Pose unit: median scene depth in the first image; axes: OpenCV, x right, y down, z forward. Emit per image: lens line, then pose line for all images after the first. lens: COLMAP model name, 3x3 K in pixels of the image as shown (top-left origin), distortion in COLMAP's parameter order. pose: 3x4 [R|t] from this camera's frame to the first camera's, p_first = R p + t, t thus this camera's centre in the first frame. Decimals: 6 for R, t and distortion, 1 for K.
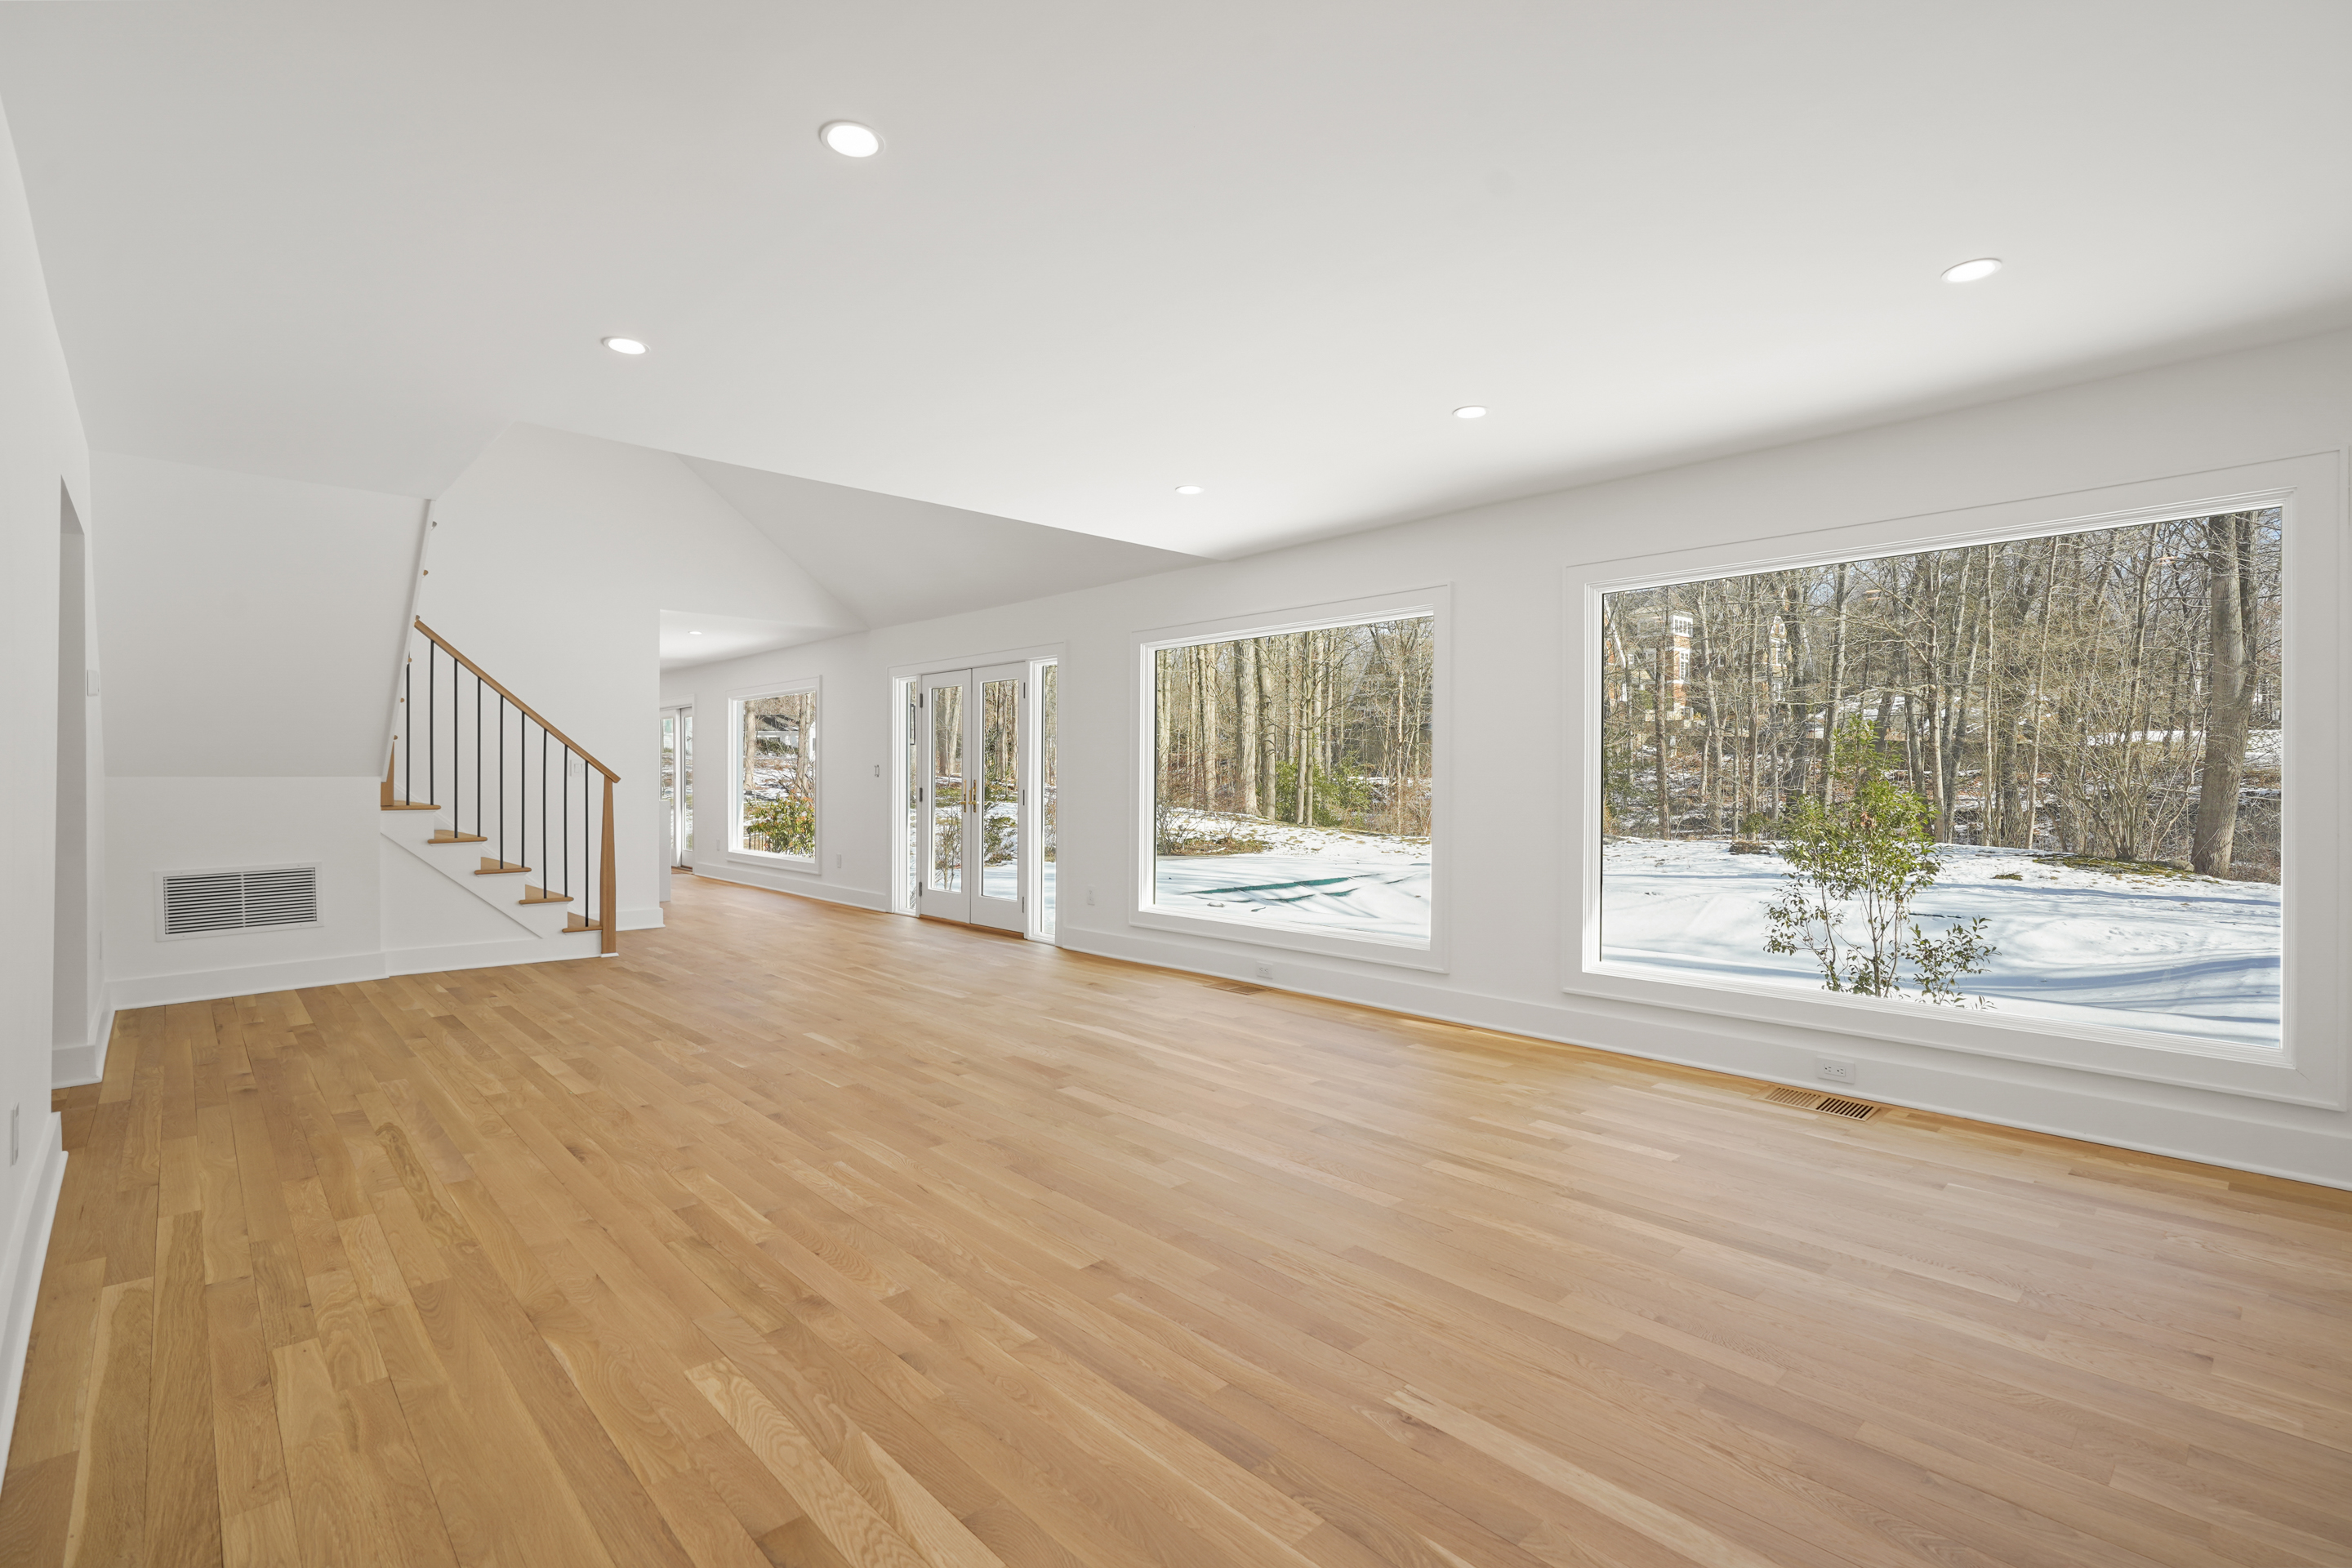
lens RADIAL K [[1071.1, 0, 1165.5], [0, 1071.1, 784.4], [0, 0, 1]] dist [0.005236, 0.003095]
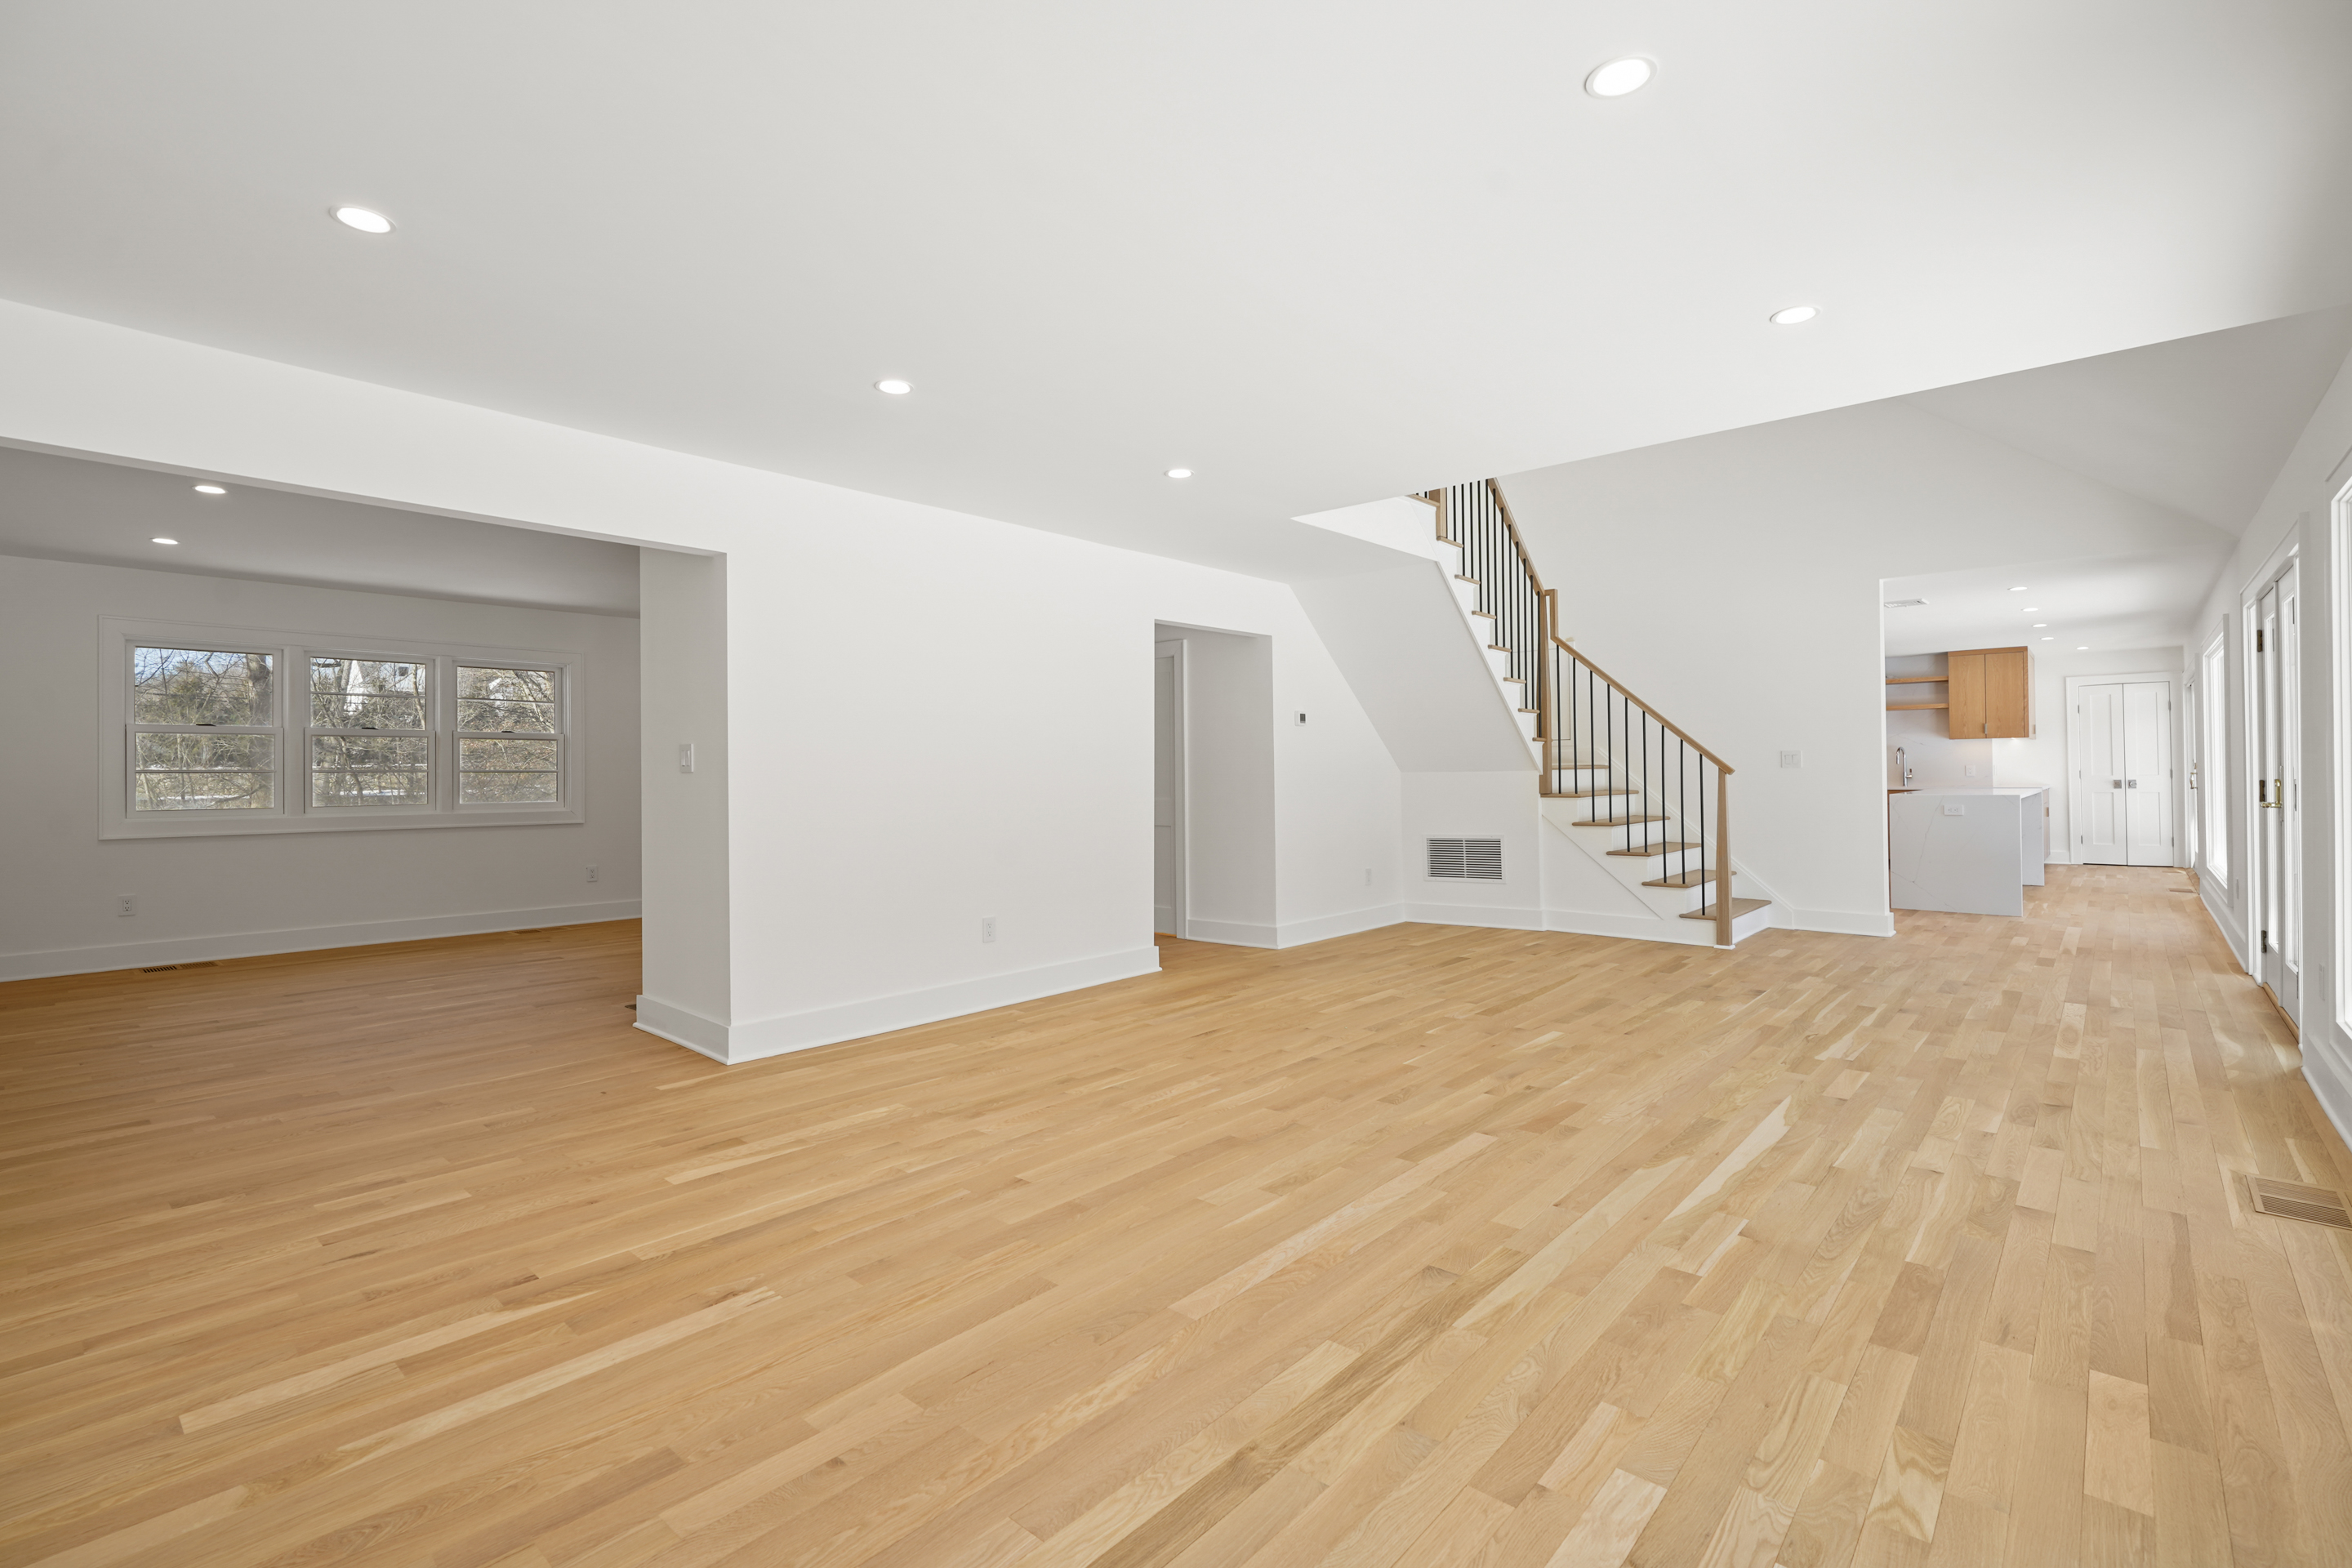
lens RADIAL K [[1071.1, 0, 1174.8], [0, 1071.1, 770.0], [0, 0, 1]] dist [0.005236, 0.003095]
pose [[0.085712, -0.009976, -0.996270, 0.668370], [0.007202, 0.999930, -0.009393, 0.000395], [0.996294, -0.006370, 0.085778, 0.621762]]
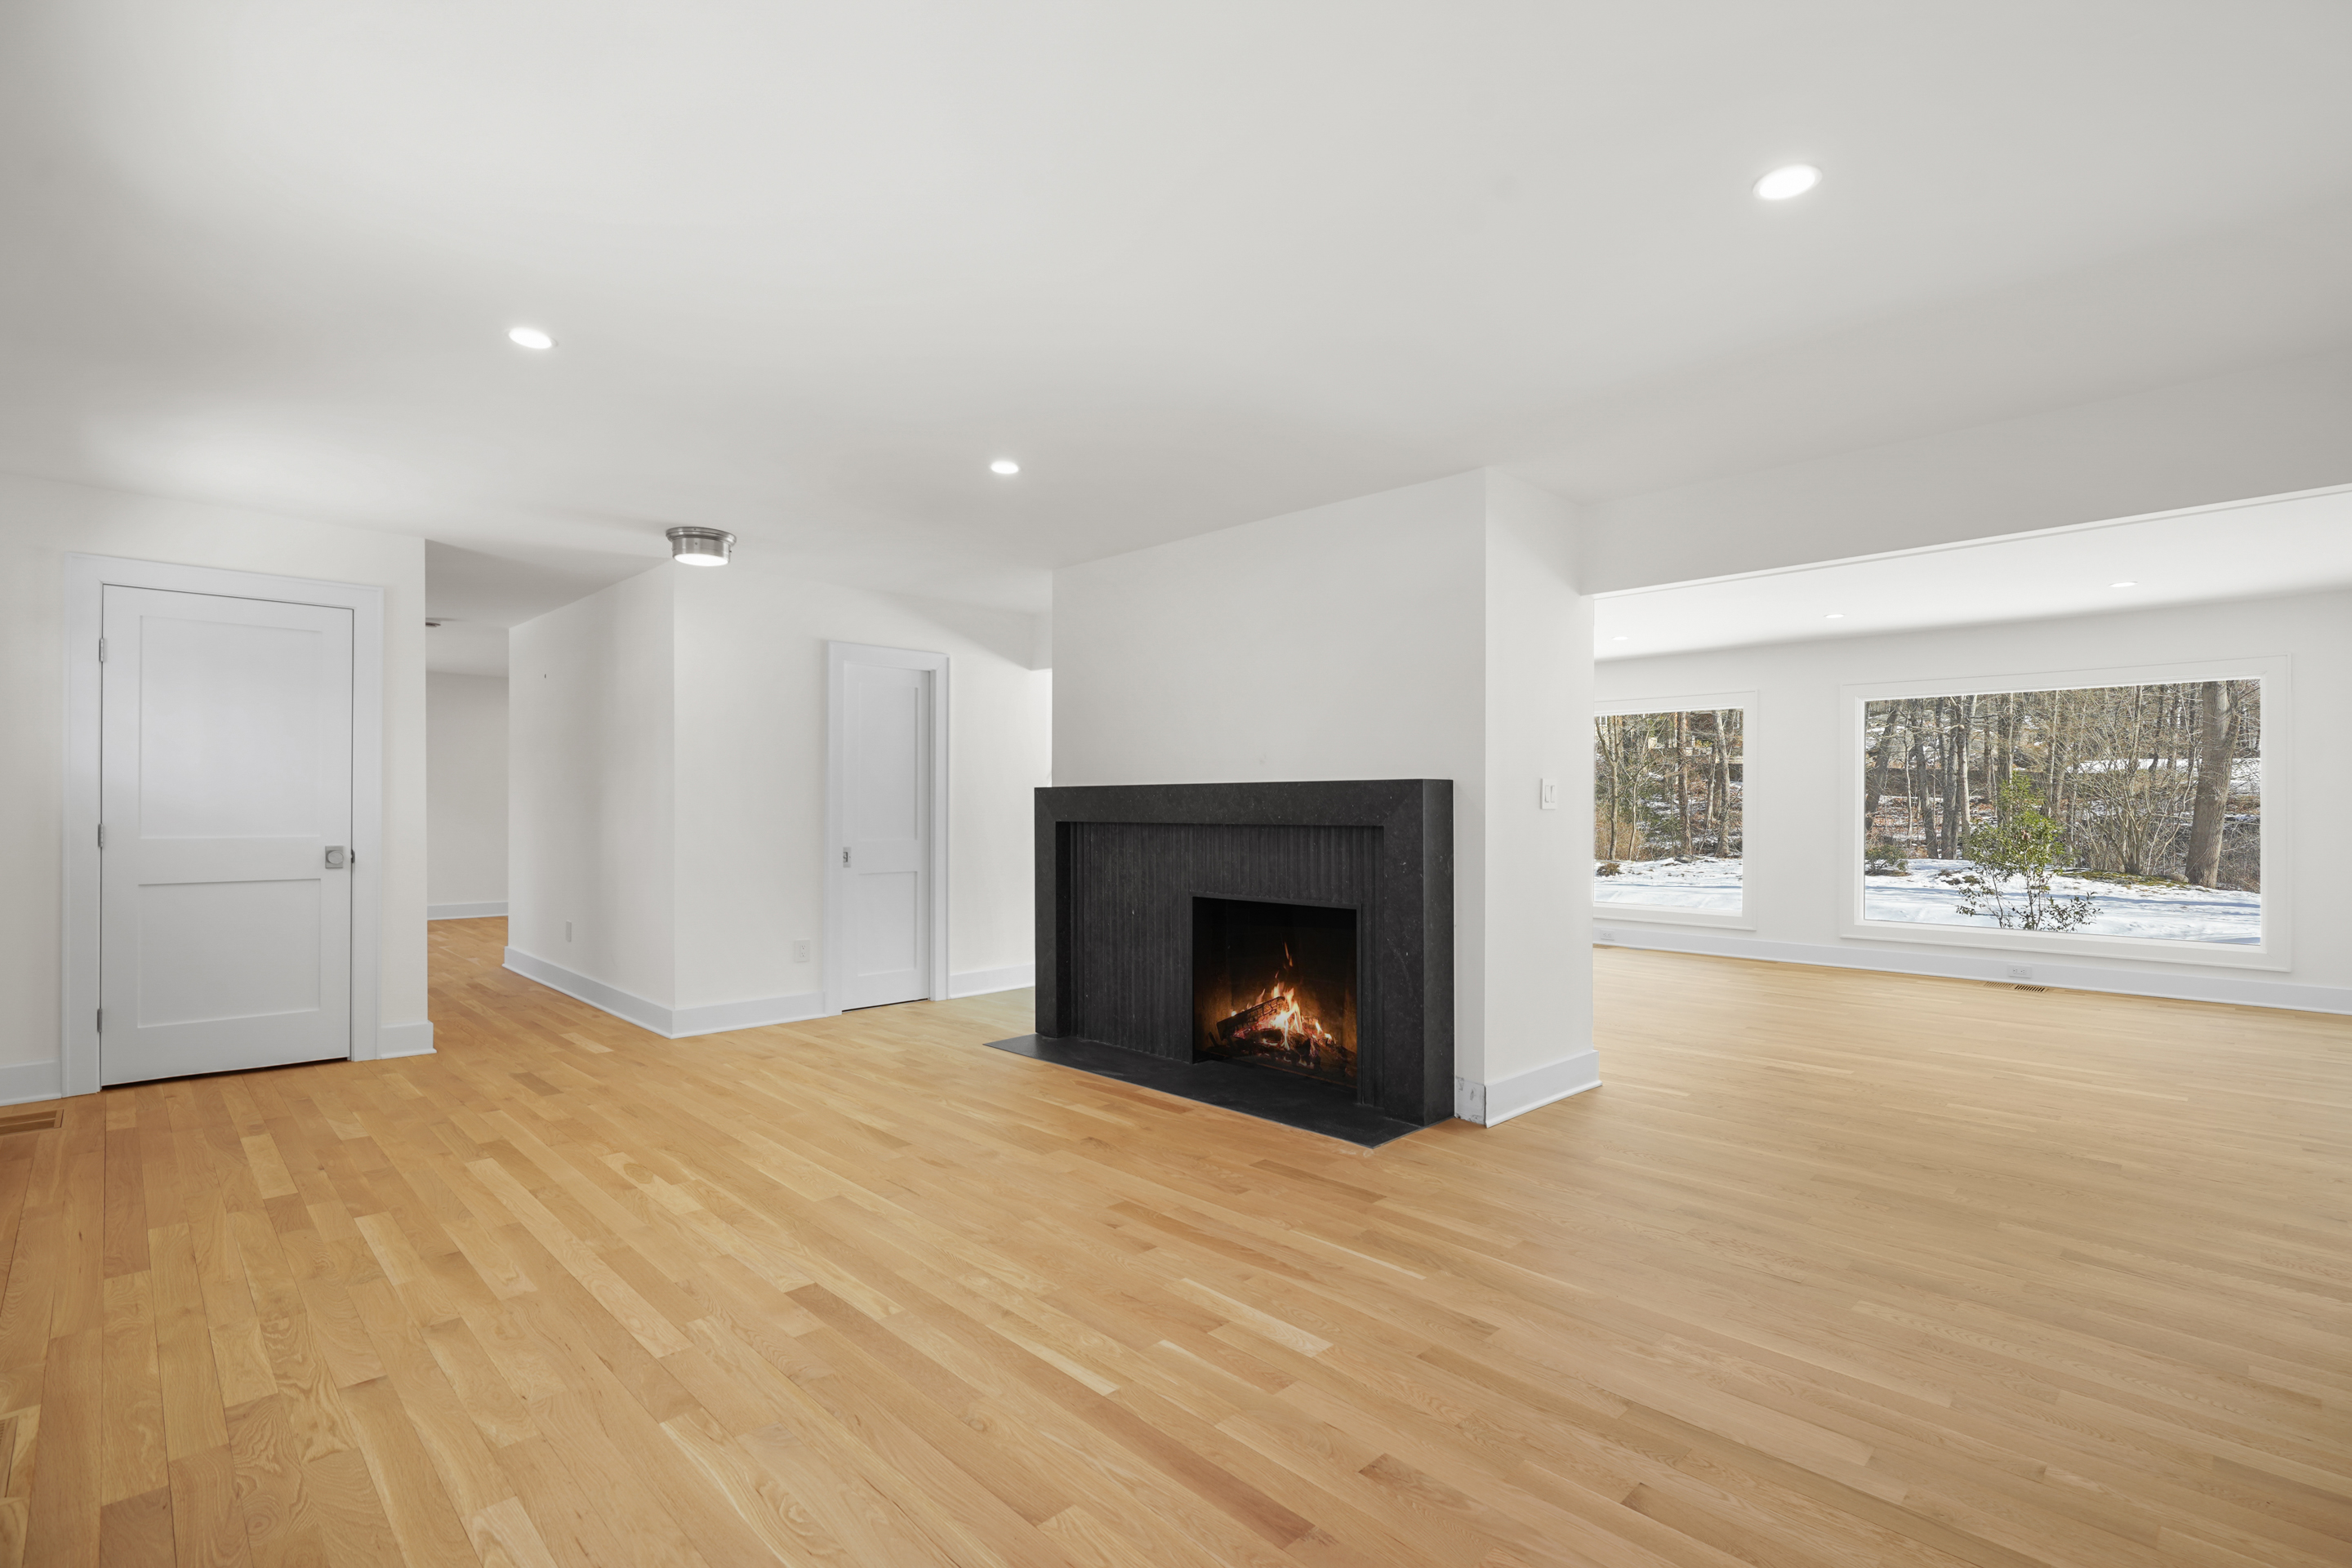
lens RADIAL K [[1071.1, 0, 1168.4], [0, 1071.1, 806.1], [0, 0, 1]] dist [0.005236, 0.003095]
pose [[0.999936, -0.002354, 0.011068, -0.708370], [0.002403, 0.999987, -0.004403, -0.010447], [-0.011057, 0.004429, 0.999929, -0.686872]]
